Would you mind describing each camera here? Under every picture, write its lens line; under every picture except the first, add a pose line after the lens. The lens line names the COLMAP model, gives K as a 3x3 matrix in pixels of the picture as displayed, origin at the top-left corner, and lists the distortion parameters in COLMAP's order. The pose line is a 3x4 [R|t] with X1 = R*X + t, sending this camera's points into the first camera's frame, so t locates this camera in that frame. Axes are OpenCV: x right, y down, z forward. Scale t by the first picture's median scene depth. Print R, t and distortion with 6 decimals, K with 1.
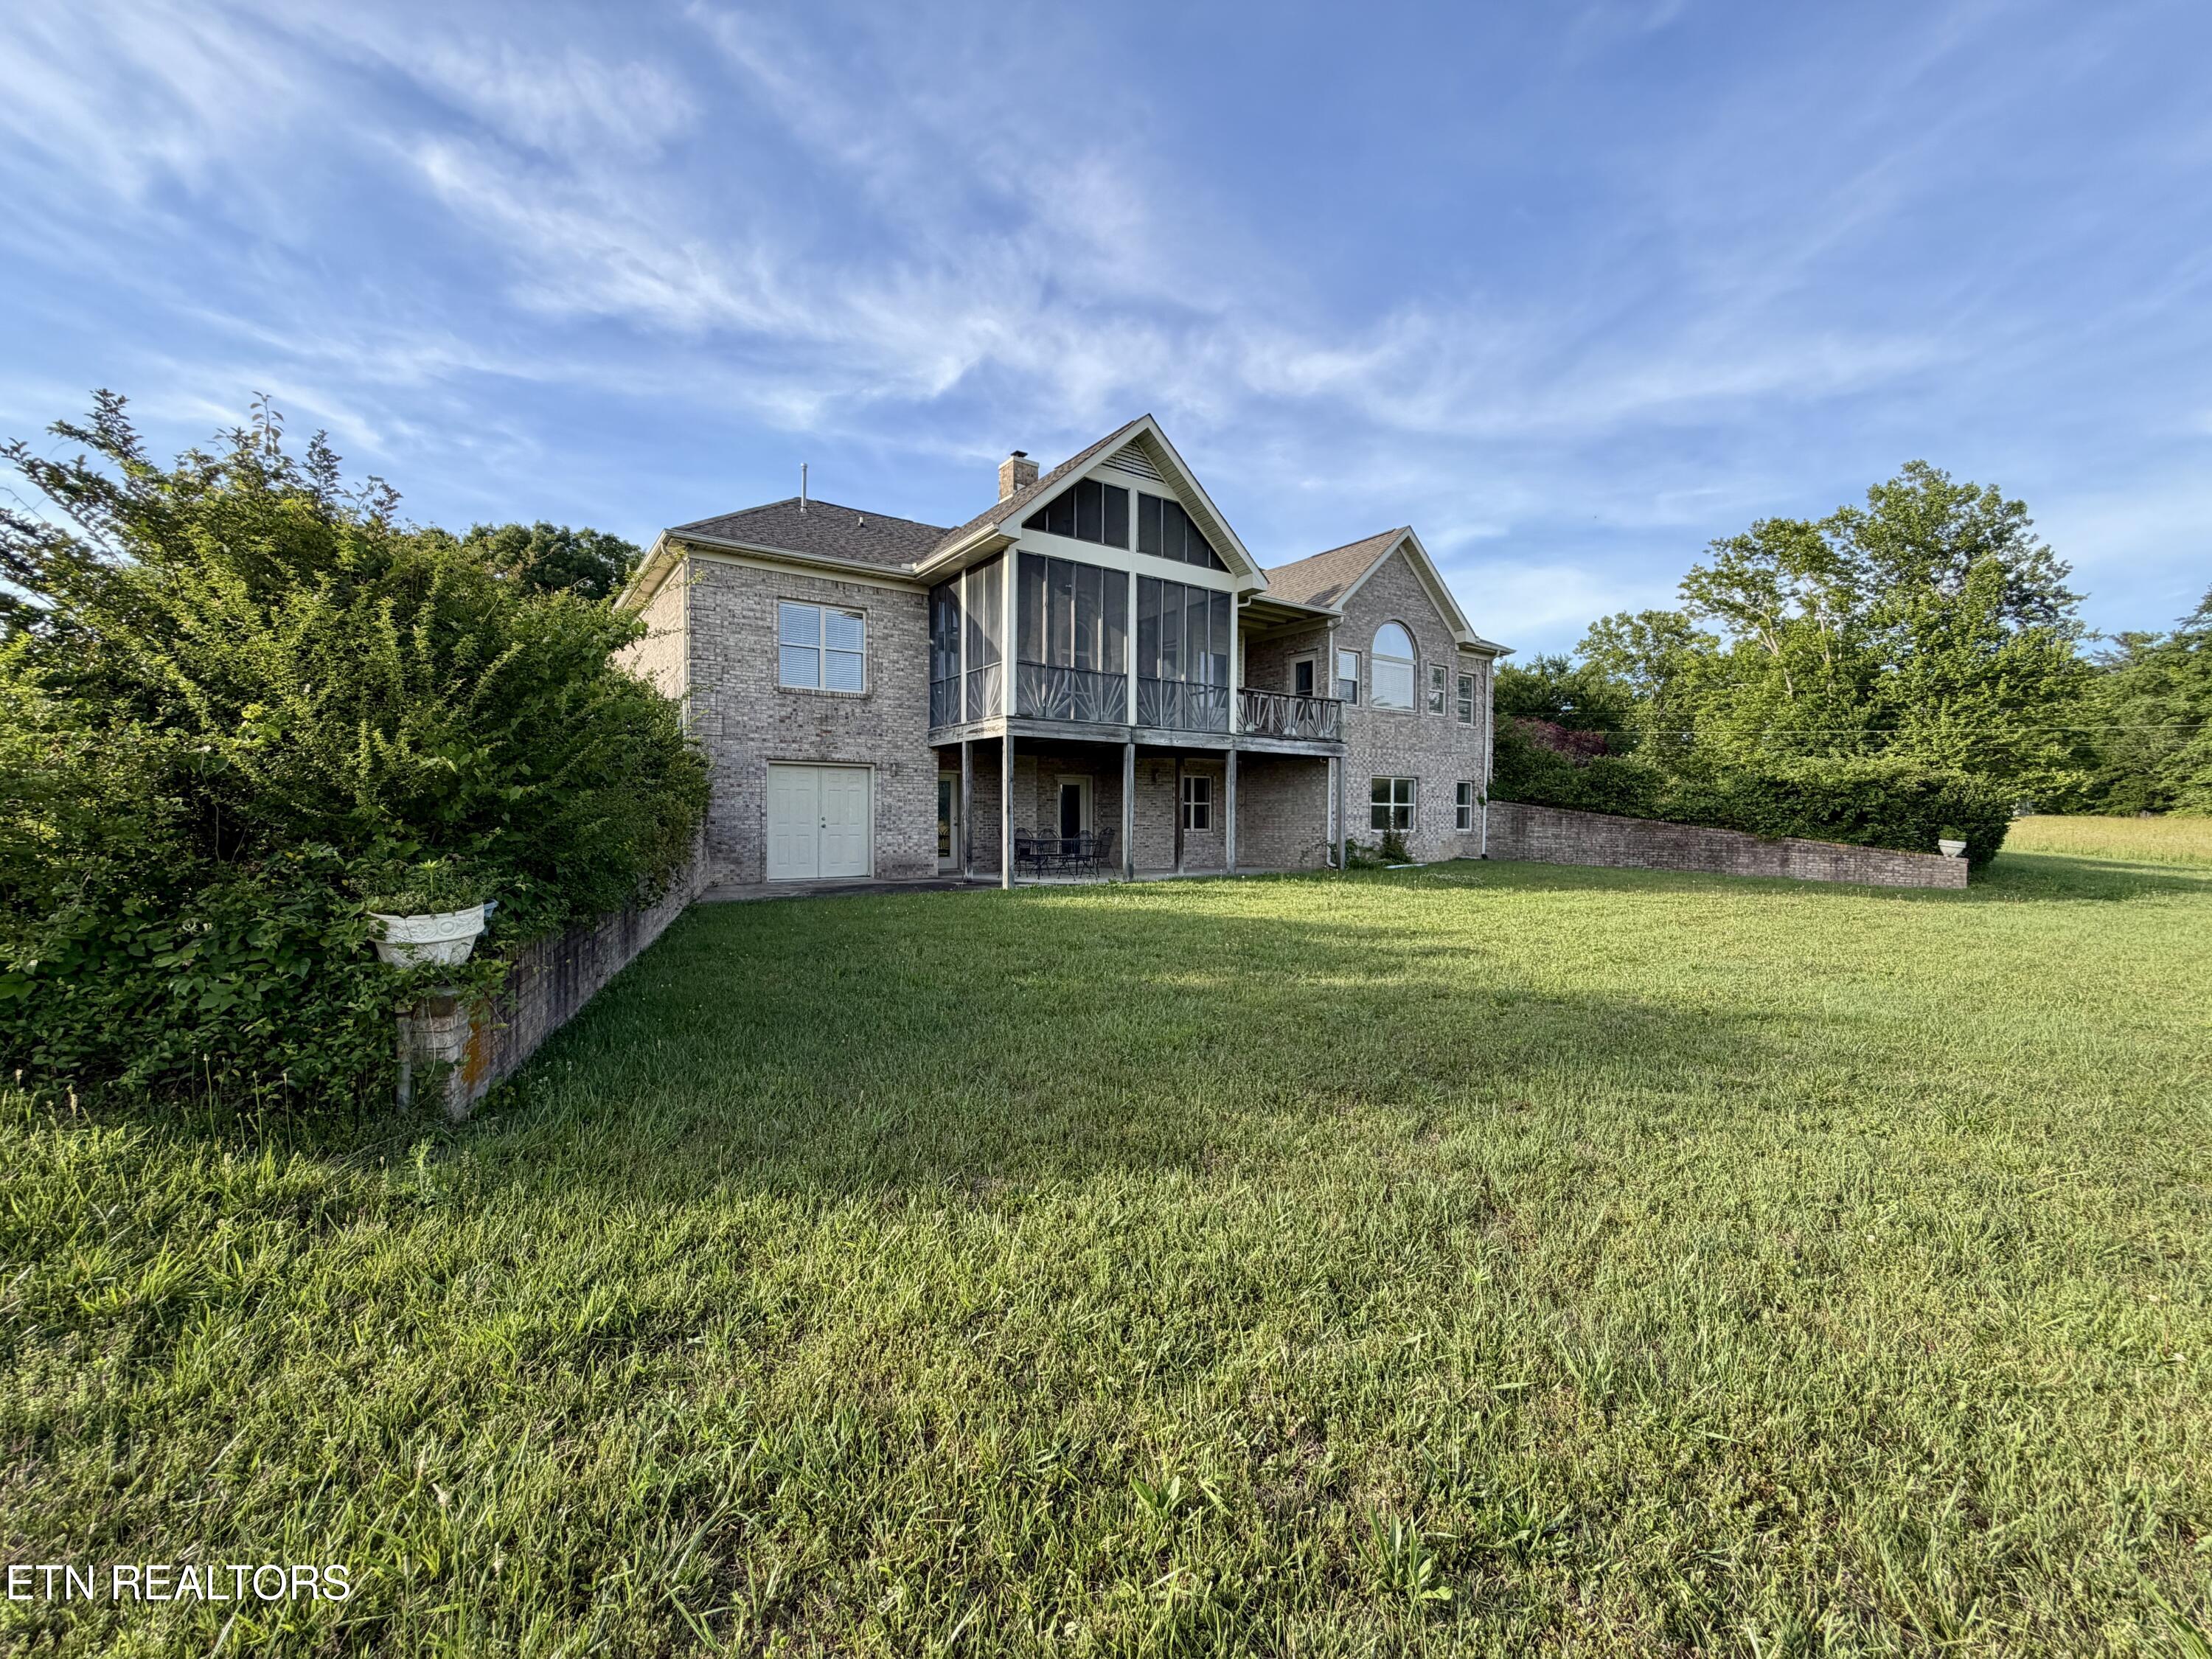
lens RADIAL K [[915.4, 0, 1106.0], [0, 915.4, 829.5], [0, 0, 1]] dist [0.000234, -0.000861]
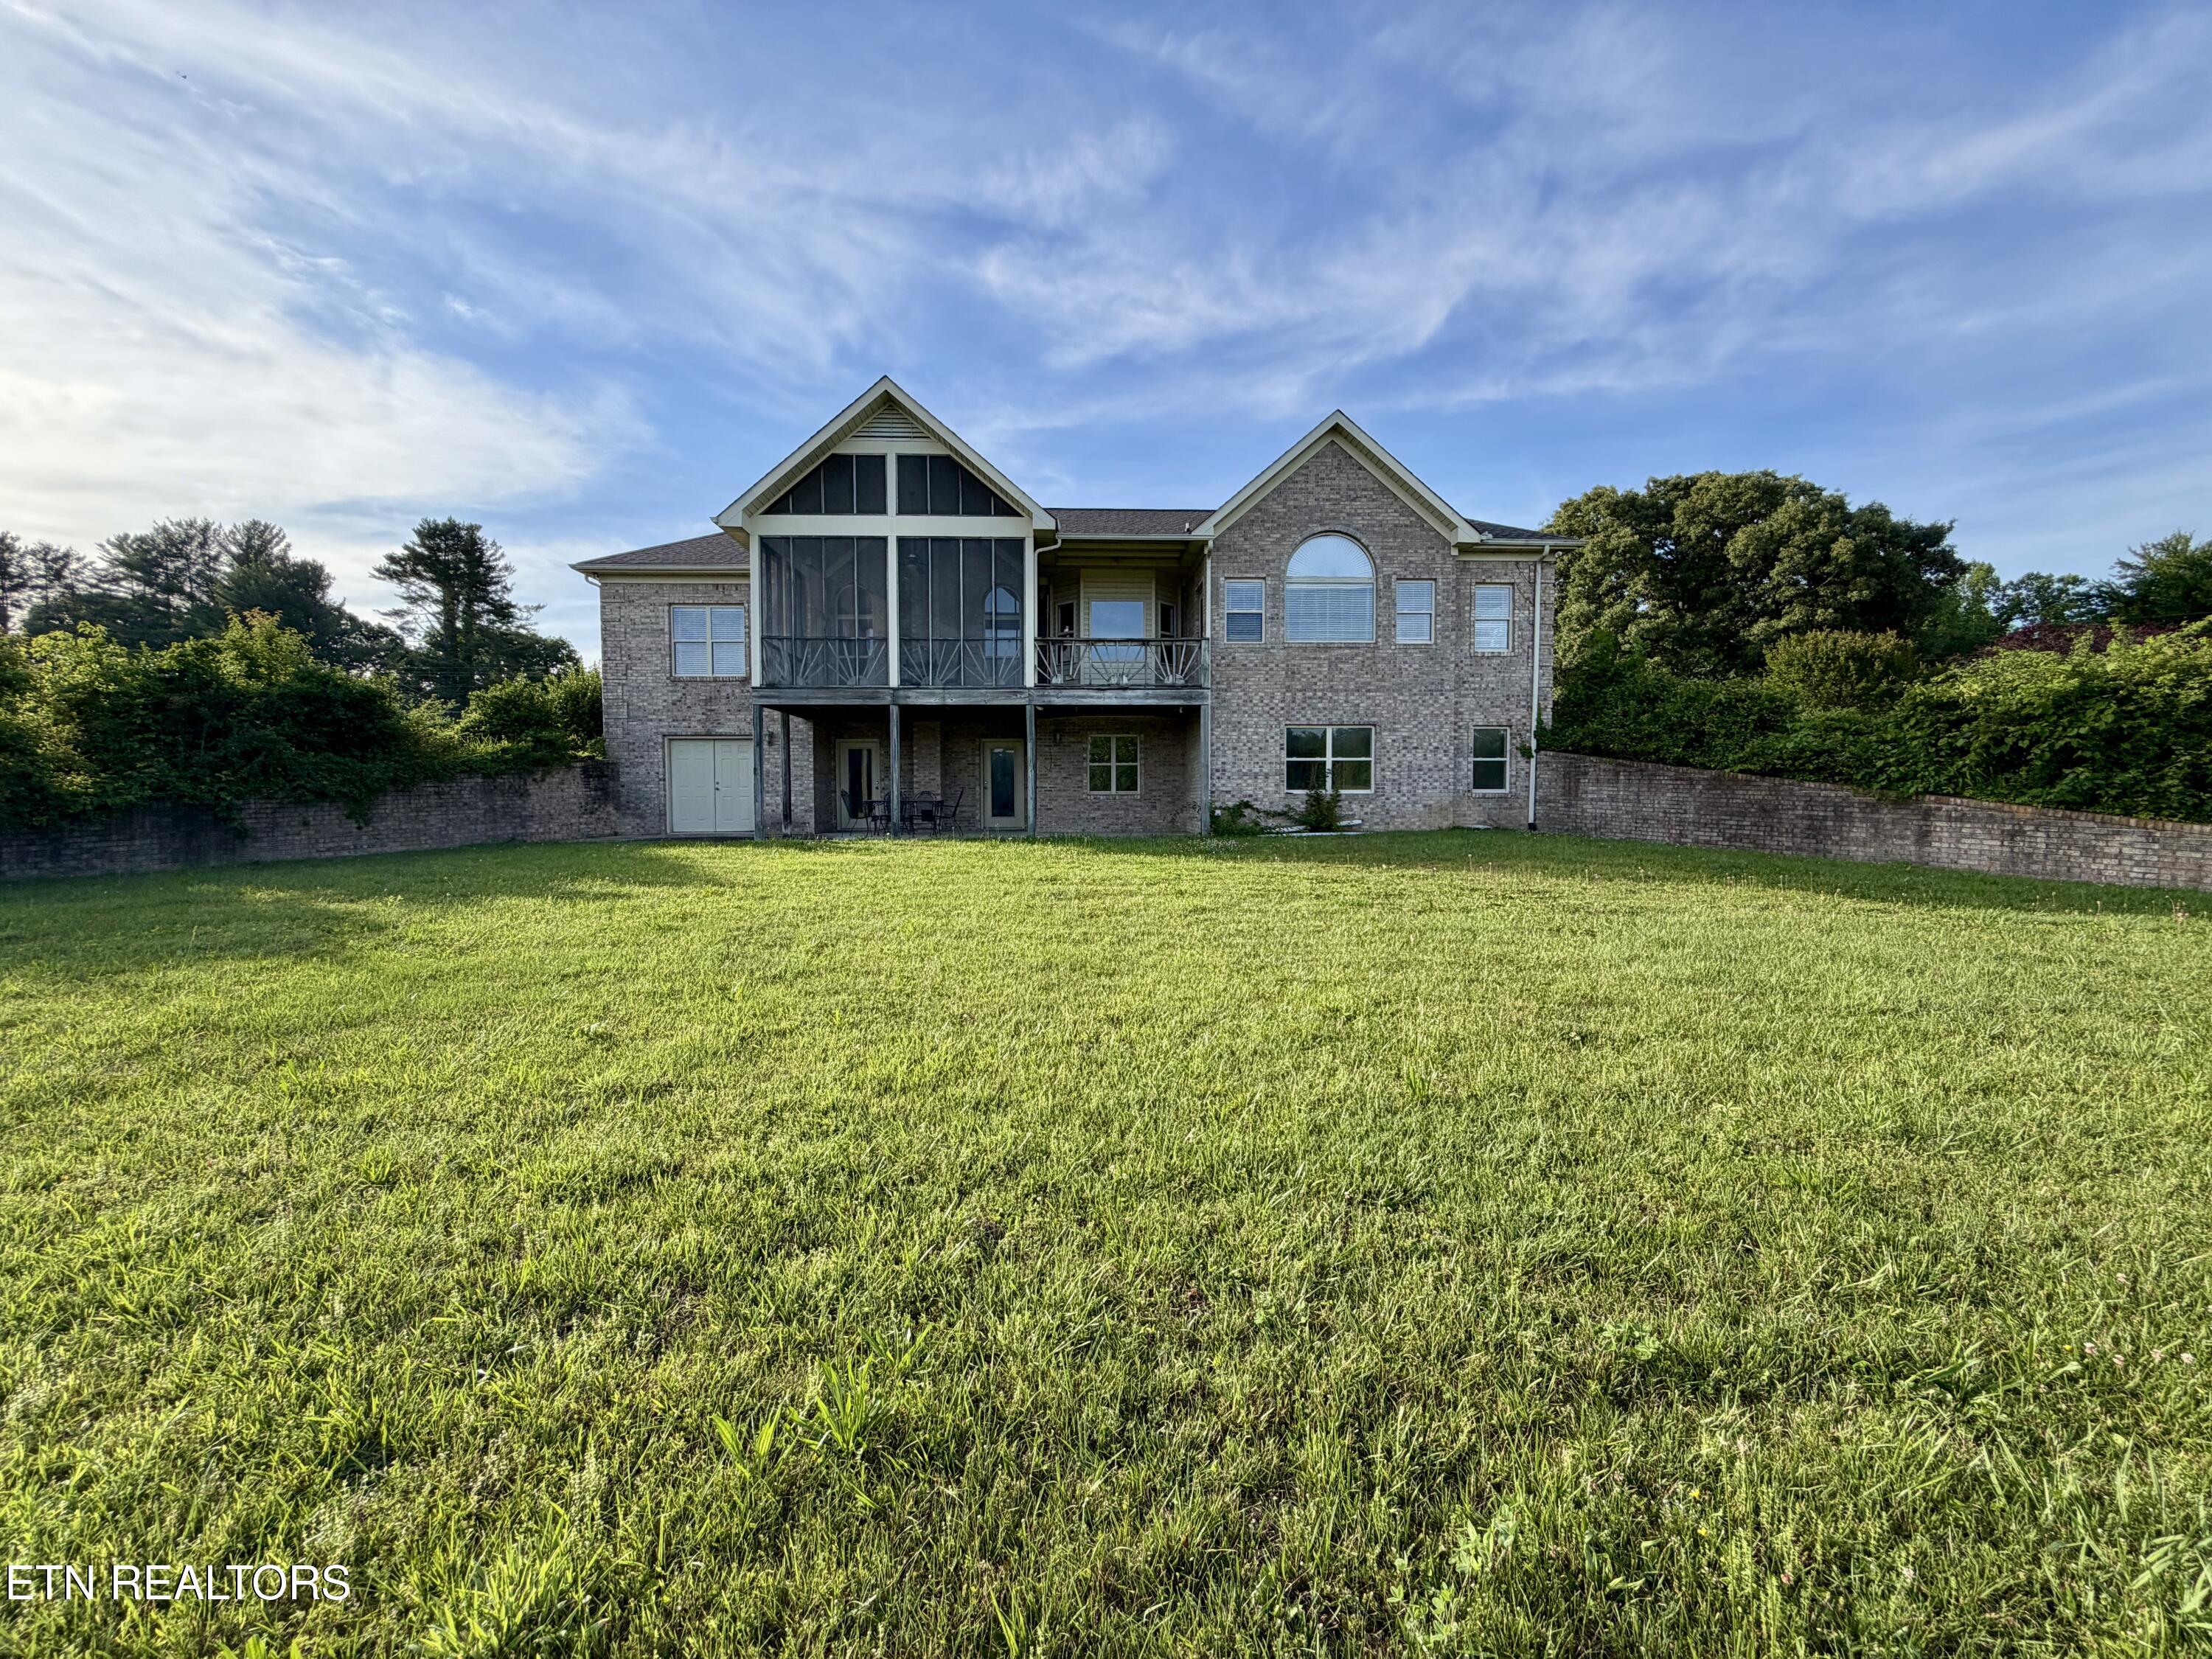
lens RADIAL K [[915.4, 0, 1106.0], [0, 915.4, 829.5], [0, 0, 1]] dist [0.000234, -0.000861]
pose [[0.833469, 0.013567, -0.552400, 0.108154], [-0.000109, 0.999703, 0.024387, 0.002790], [0.552567, -0.020266, 0.833222, 0.037711]]
